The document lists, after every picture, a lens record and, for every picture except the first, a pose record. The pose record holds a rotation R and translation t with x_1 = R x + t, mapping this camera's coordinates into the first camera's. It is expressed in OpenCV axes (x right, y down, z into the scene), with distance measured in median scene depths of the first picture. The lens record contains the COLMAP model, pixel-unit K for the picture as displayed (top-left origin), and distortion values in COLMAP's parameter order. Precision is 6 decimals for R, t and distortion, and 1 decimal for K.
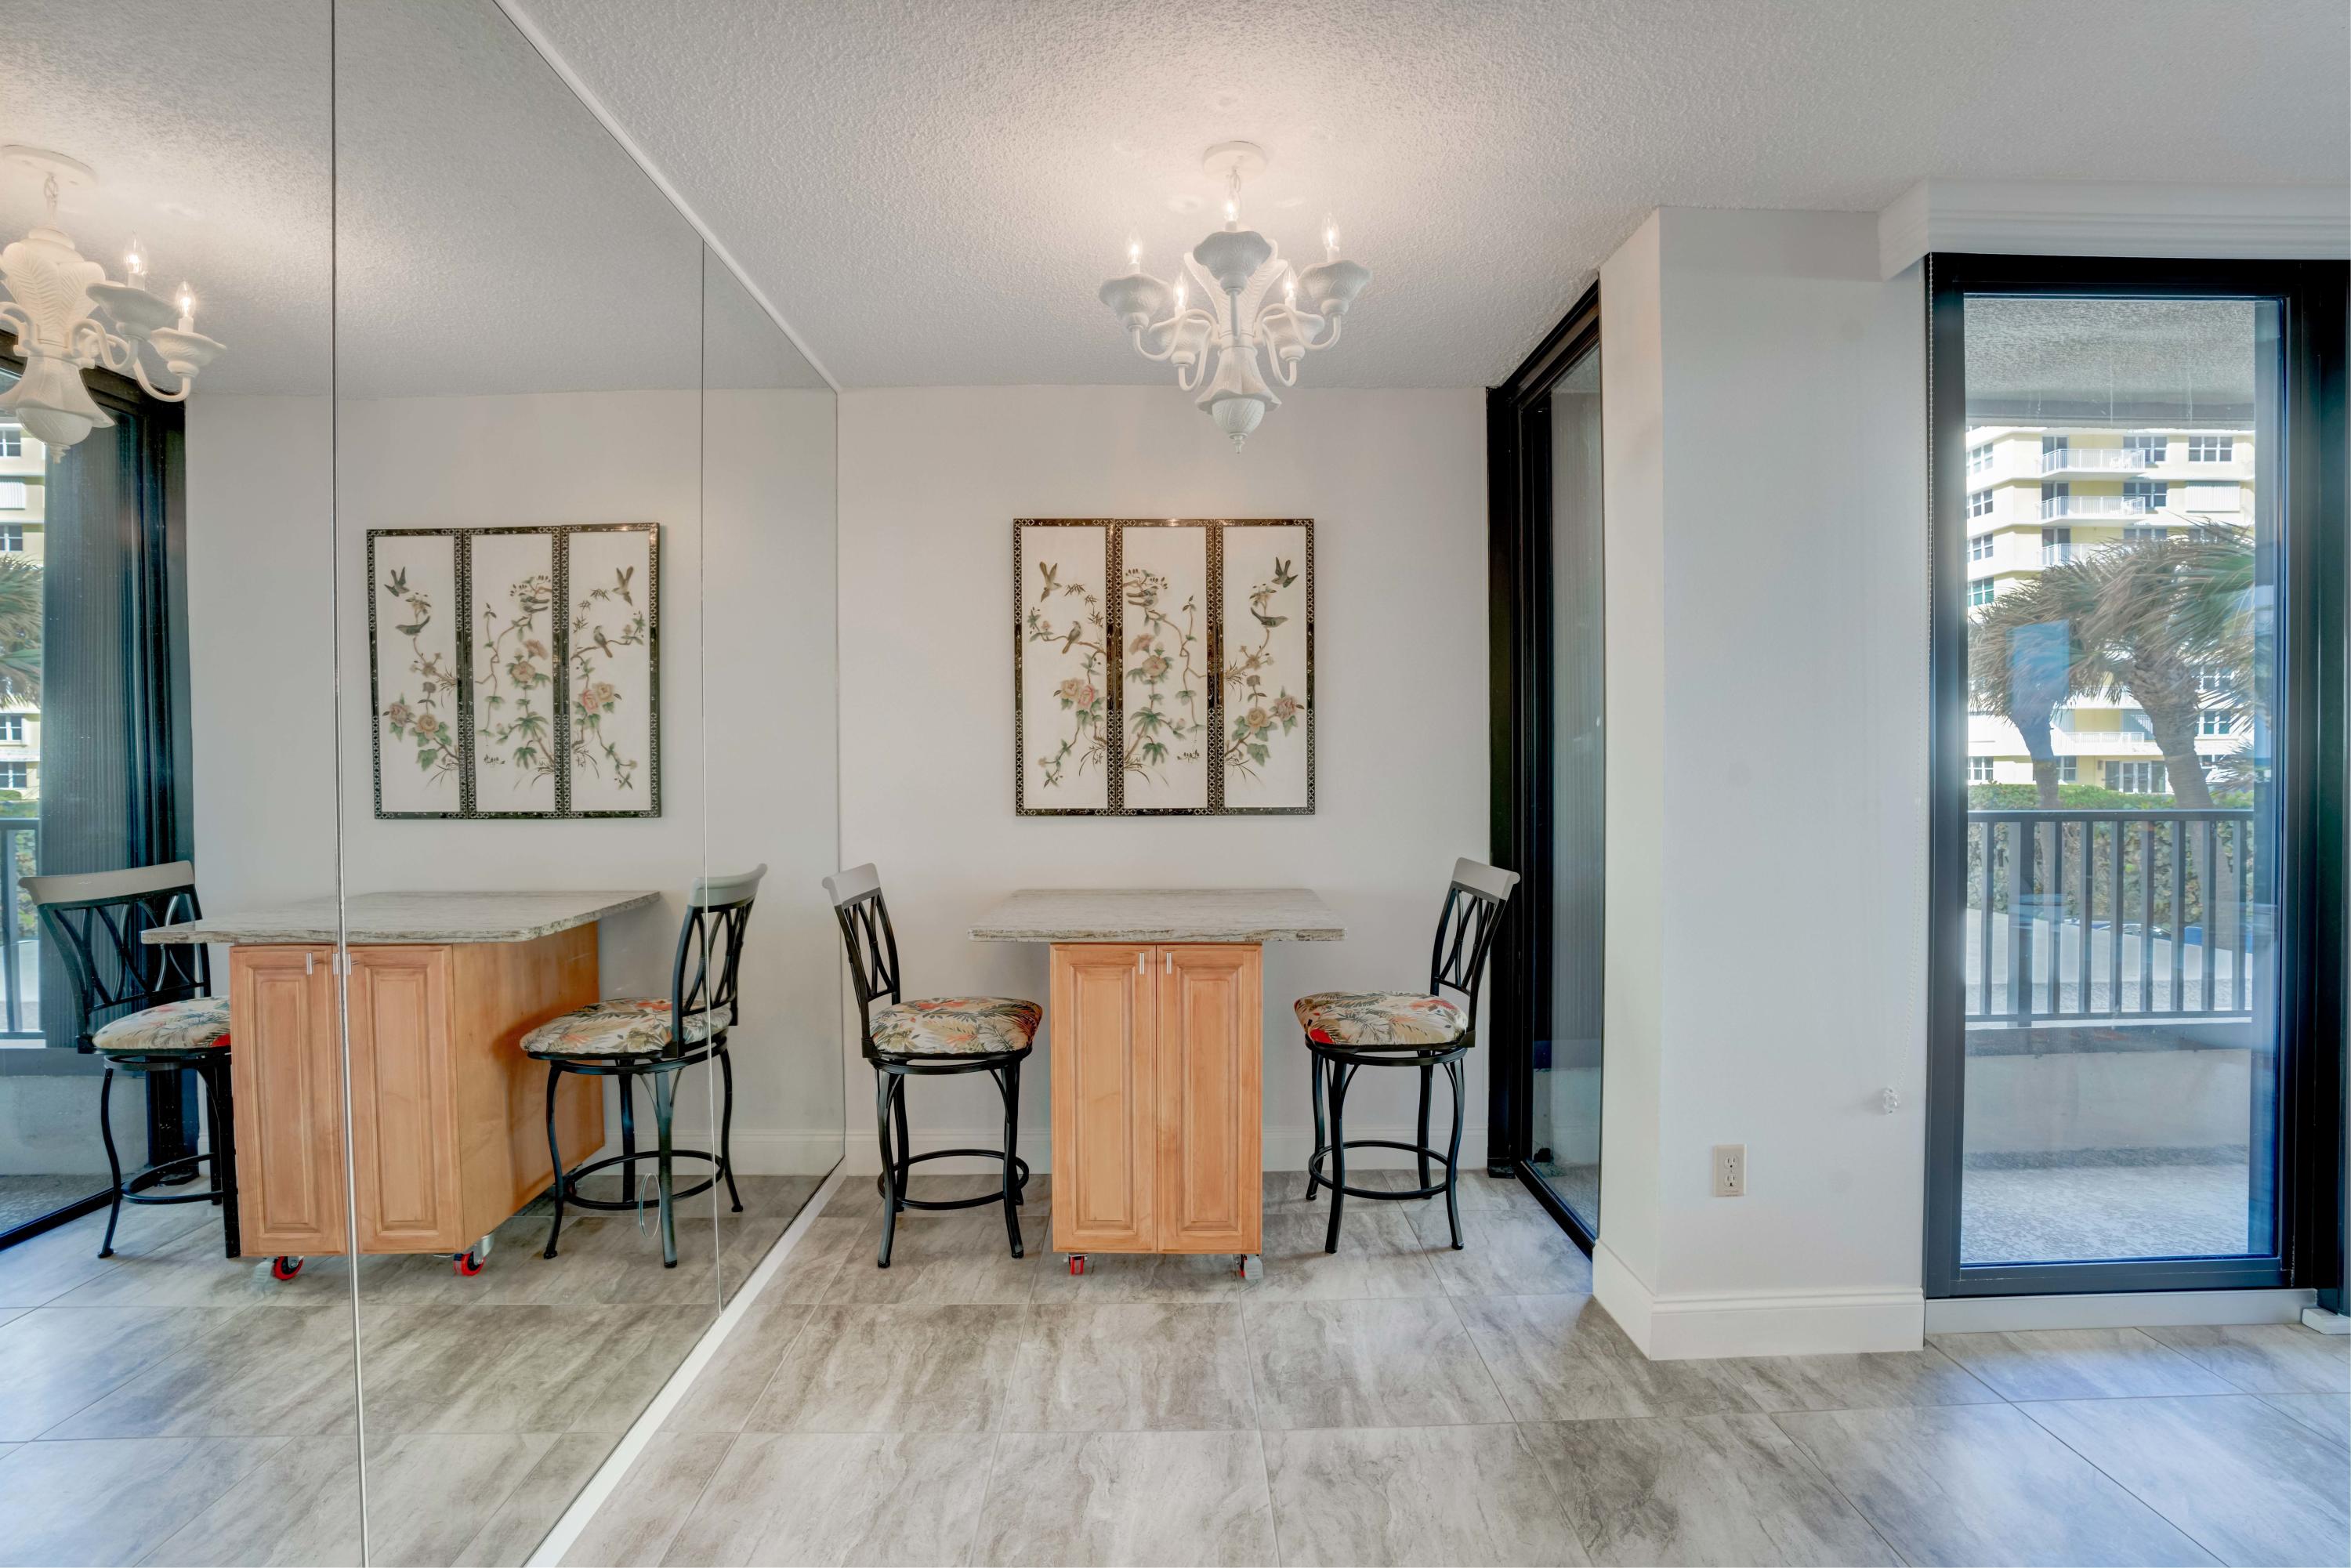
lens RADIAL K [[1055.9, 0, 1175.5], [0, 1055.9, 784.0], [0, 0, 1]] dist [-0.071688, 0.027072]
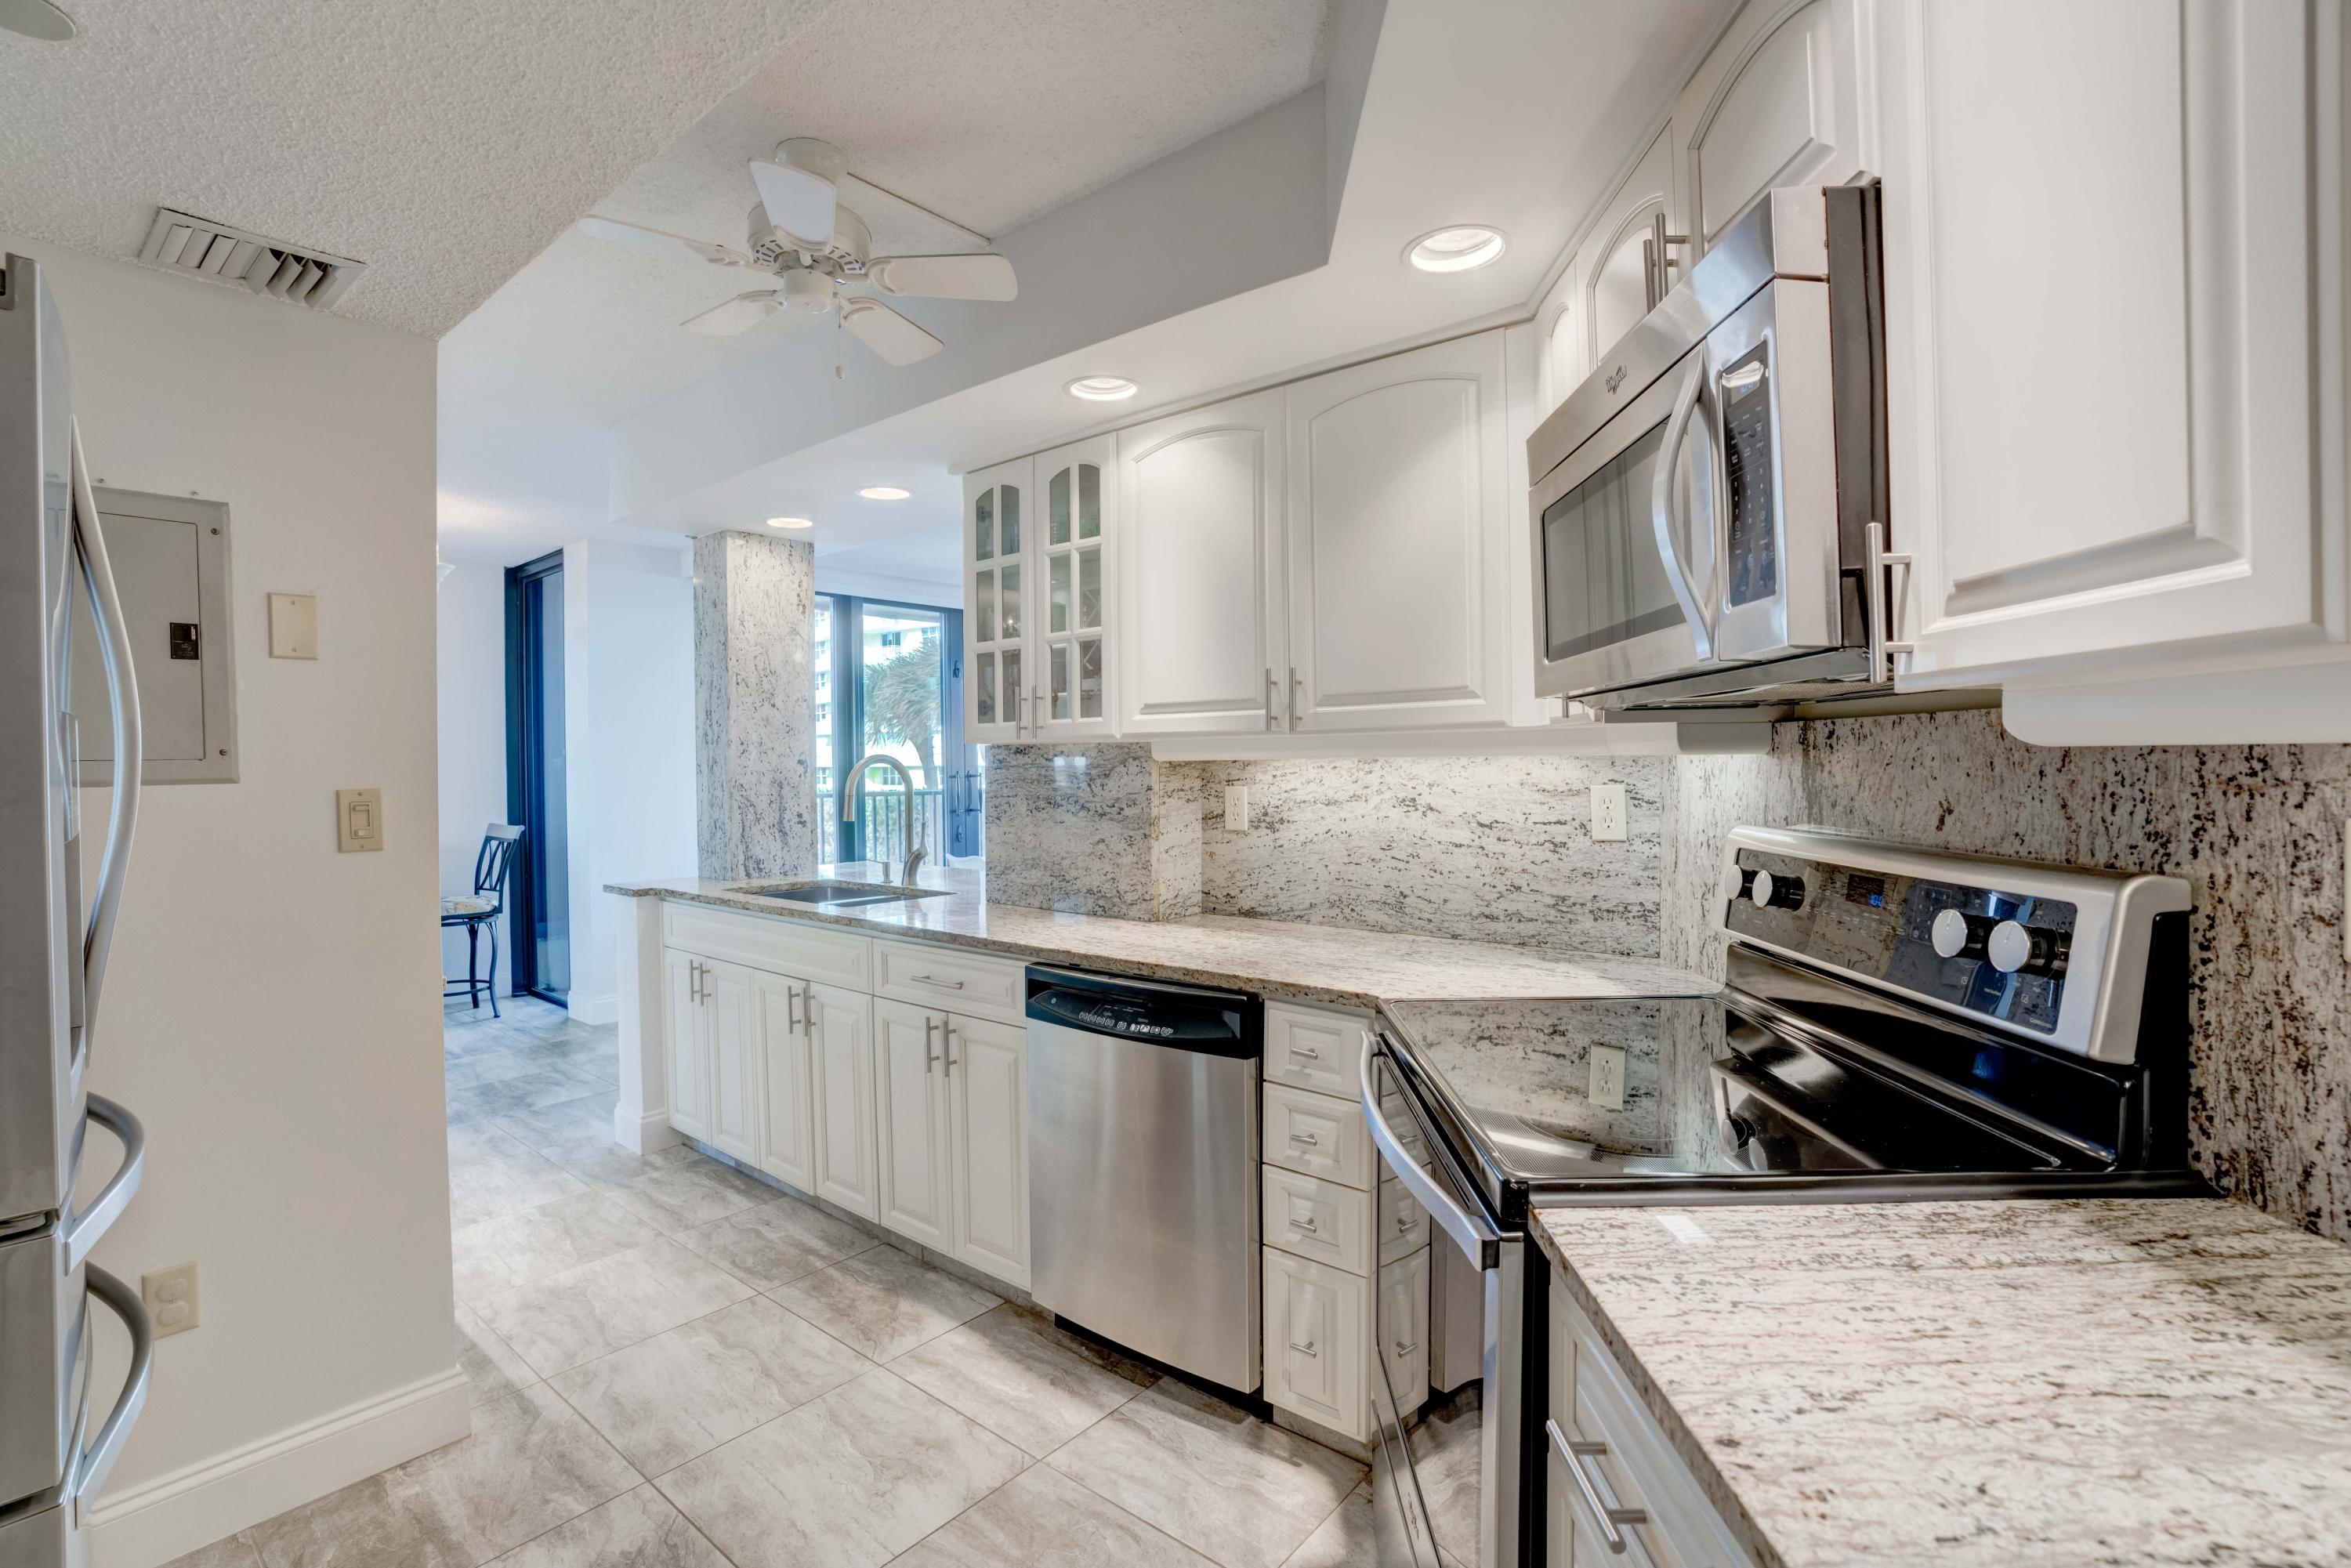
lens RADIAL K [[1055.9, 0, 1175.5], [0, 1055.9, 784.0], [0, 0, 1]] dist [-0.071688, 0.027072]
pose [[0.639462, -0.013484, 0.768705, -0.370529], [0.018694, 0.999823, 0.001987, 0.019759], [-0.768596, 0.013099, 0.639601, -1.161905]]
